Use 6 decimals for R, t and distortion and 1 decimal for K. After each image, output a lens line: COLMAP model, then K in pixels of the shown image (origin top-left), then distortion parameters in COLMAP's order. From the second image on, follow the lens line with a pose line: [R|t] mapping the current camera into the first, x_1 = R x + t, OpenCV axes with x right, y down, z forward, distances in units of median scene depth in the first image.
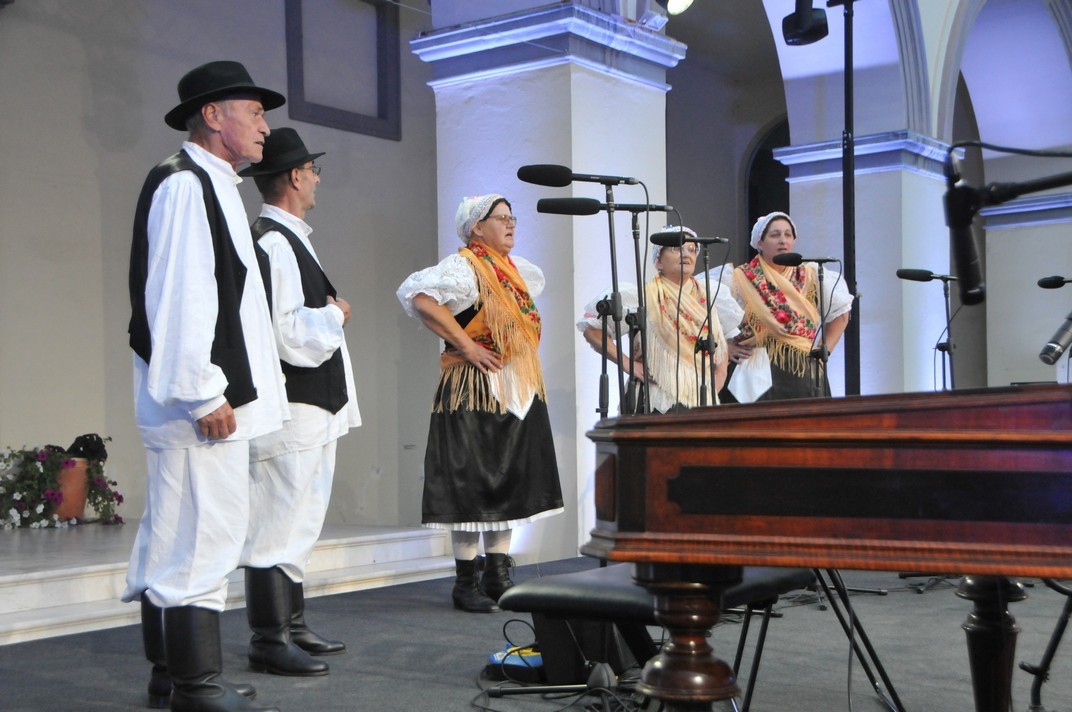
lens RADIAL K [[1490.3, 0, 536.9], [0, 1490.3, 353.0], [0, 0, 1]] dist [0.108140, 0.000000]
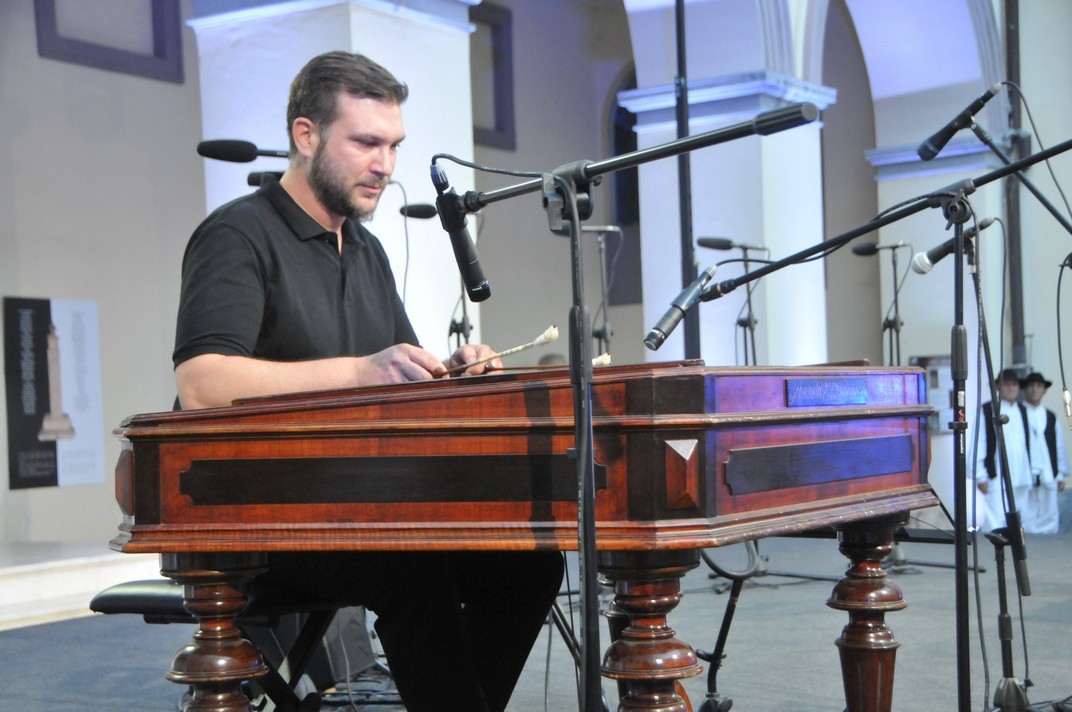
lens RADIAL K [[1781.2, 0, 536.1], [0, 1781.2, 362.9], [0, 0, 1]] dist [0.191186, 0.000000]
pose [[0.996594, -0.022031, 0.079464, 0.239538], [0.020552, 0.999601, 0.019385, -0.012694], [-0.079859, -0.017686, 0.996649, -0.283556]]
